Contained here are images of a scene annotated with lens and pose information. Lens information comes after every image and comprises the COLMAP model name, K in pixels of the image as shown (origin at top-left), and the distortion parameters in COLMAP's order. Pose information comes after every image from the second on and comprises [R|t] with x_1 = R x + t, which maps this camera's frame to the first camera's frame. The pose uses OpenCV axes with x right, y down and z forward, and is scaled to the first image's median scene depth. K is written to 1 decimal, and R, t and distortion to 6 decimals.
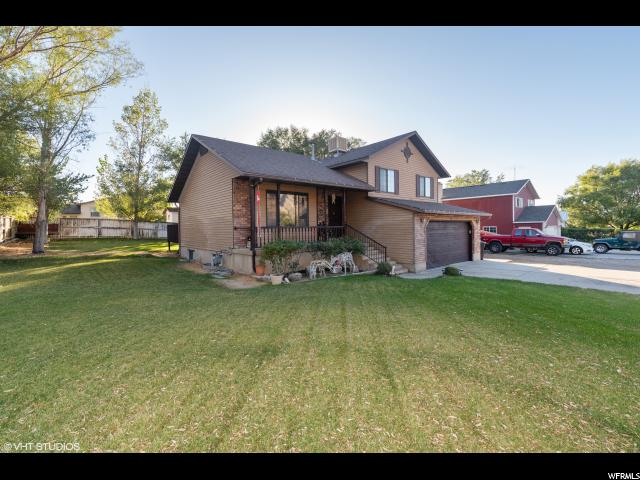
lens RADIAL K [[288.0, 0, 320.0], [0, 288.0, 240.0], [0, 0, 1]] dist [-0.000792, -0.000098]
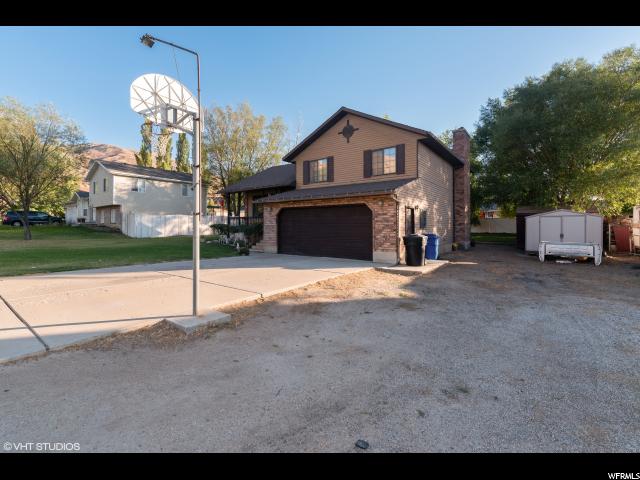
lens RADIAL K [[279.3, 0, 320.0], [0, 279.3, 240.0], [0, 0, 1]] dist [0.000121, -0.000033]
pose [[0.250355, 0.072246, -0.965455, 1.194235], [-0.031840, 0.997287, 0.066372, -0.019289], [0.967630, 0.014124, 0.251976, 0.722702]]
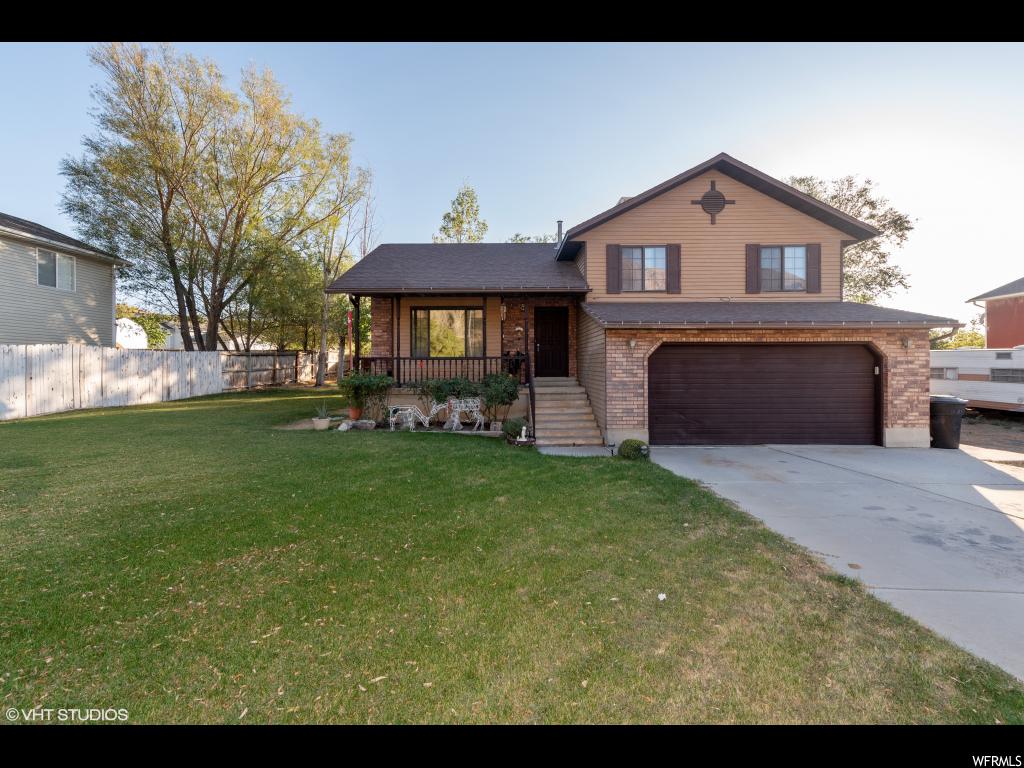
lens RADIAL K [[446.9, 0, 512.0], [0, 446.9, 384.0], [0, 0, 1]] dist [0.000121, -0.000033]
pose [[0.770134, 0.035832, -0.636875, 0.547611], [-0.032132, 0.999333, 0.017369, -0.004698], [0.637072, 0.007087, 0.770772, 0.224824]]
